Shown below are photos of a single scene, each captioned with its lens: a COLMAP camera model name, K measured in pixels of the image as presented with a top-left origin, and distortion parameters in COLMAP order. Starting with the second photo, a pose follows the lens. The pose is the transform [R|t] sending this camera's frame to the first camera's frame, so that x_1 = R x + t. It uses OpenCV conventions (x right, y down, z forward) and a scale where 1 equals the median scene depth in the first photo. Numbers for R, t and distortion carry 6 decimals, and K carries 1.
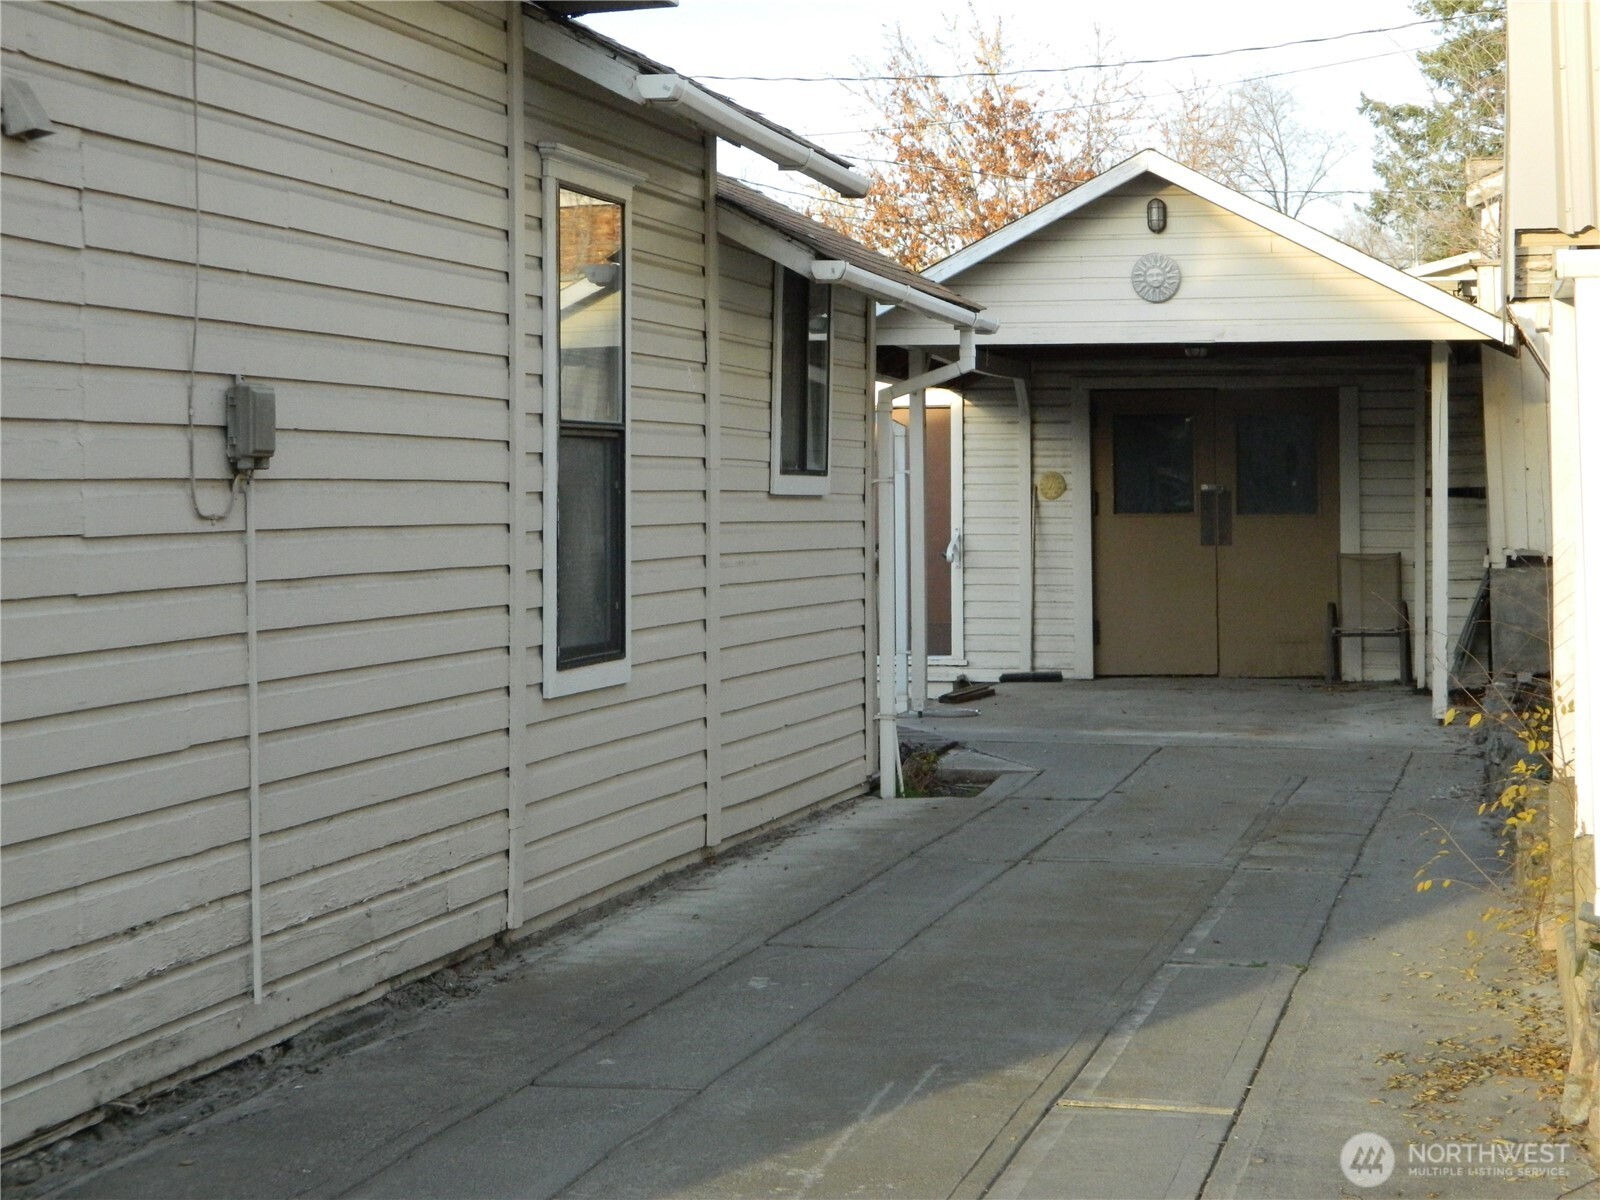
lens RADIAL K [[3272.9, 0, 800.0], [0, 3272.9, 600.0], [0, 0, 1]] dist [-0.000272, -0.040154]
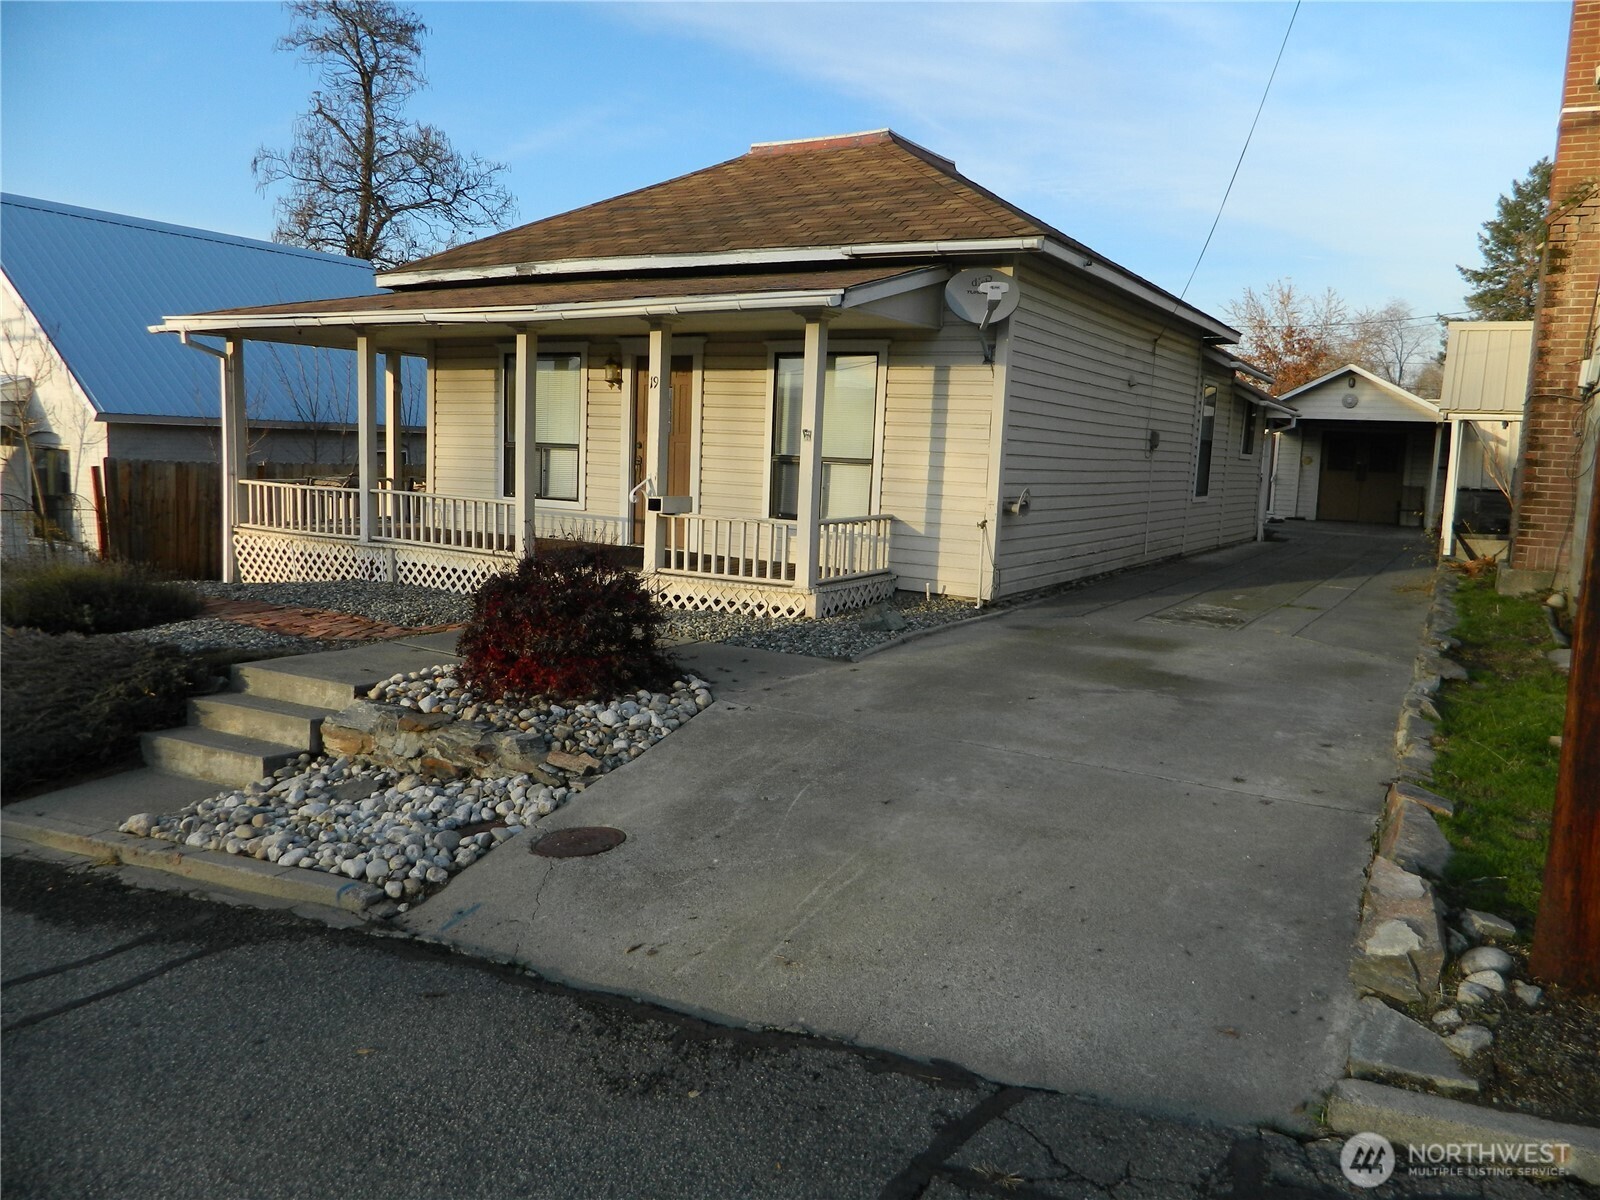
lens RADIAL K [[1169.9, 0, 800.0], [0, 1169.9, 600.0], [0, 0, 1]] dist [-0.000069, -0.003828]
pose [[0.949005, 0.079759, -0.305004, -0.057450], [-0.051088, 0.993587, 0.100866, 0.018447], [0.311093, -0.080140, 0.946995, -0.431712]]
